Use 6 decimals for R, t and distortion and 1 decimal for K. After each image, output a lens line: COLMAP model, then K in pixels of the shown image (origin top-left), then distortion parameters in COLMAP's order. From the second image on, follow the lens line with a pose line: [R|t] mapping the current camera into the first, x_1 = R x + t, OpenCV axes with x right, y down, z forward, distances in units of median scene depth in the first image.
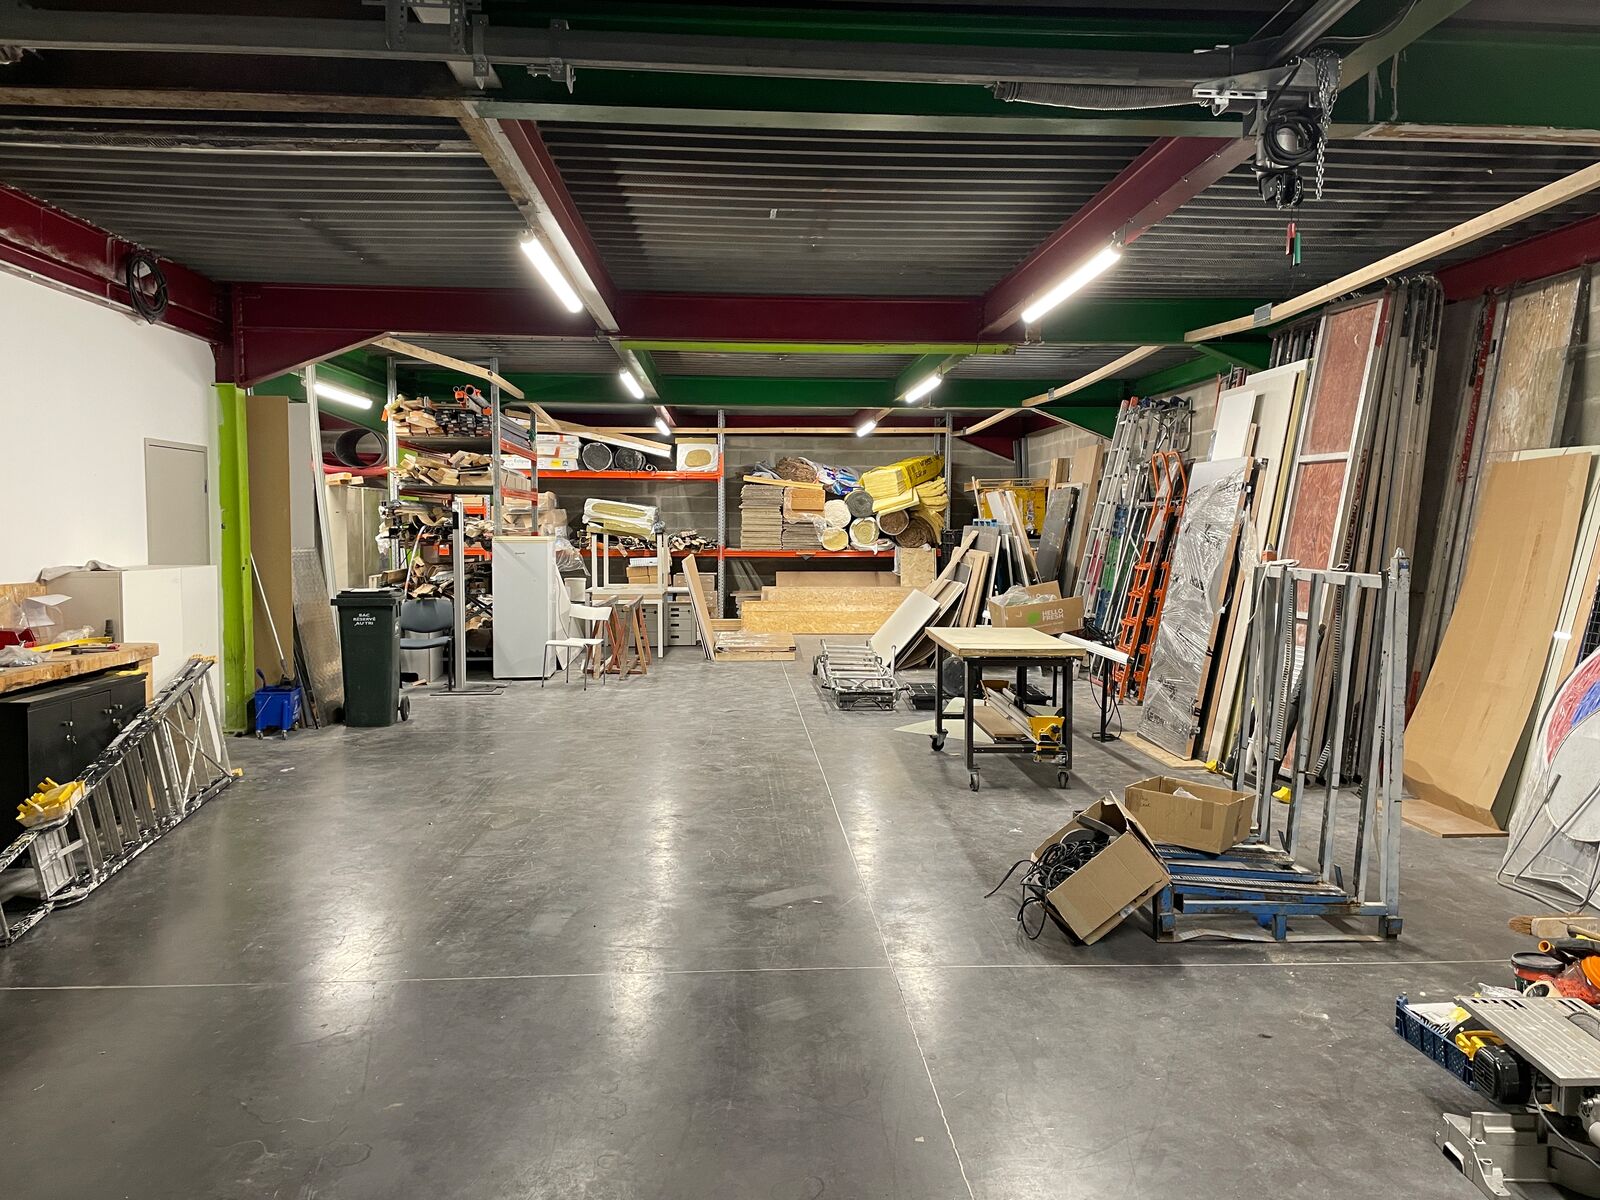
lens RADIAL K [[1223.5, 0, 807.8], [0, 1223.5, 602.6], [0, 0, 1]] dist [0.059975, -0.056884]
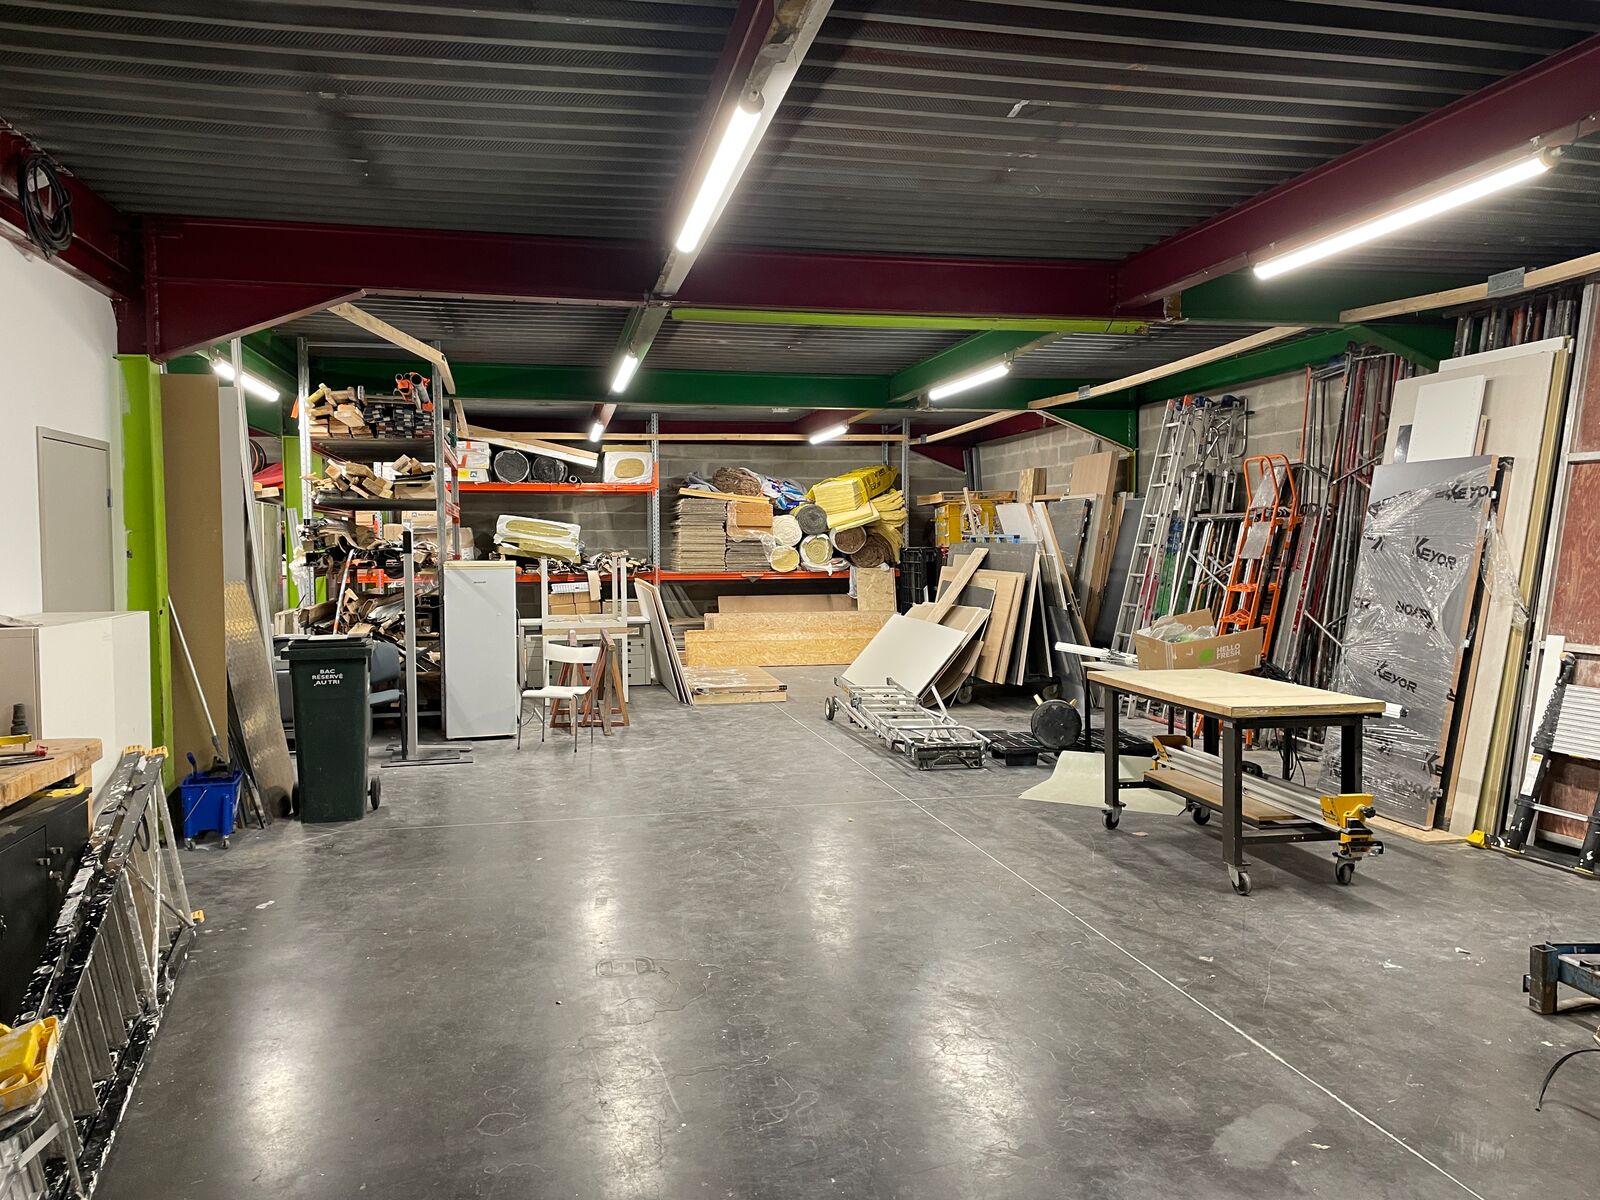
lens RADIAL K [[1223.5, 0, 801.9], [0, 1223.5, 605.0], [0, 0, 1]] dist [0.059975, -0.056884]
pose [[0.989068, -0.016939, 0.146487, -0.138616], [0.018668, 0.999771, -0.010435, -0.012456], [-0.146277, 0.013056, 0.989158, 0.166066]]
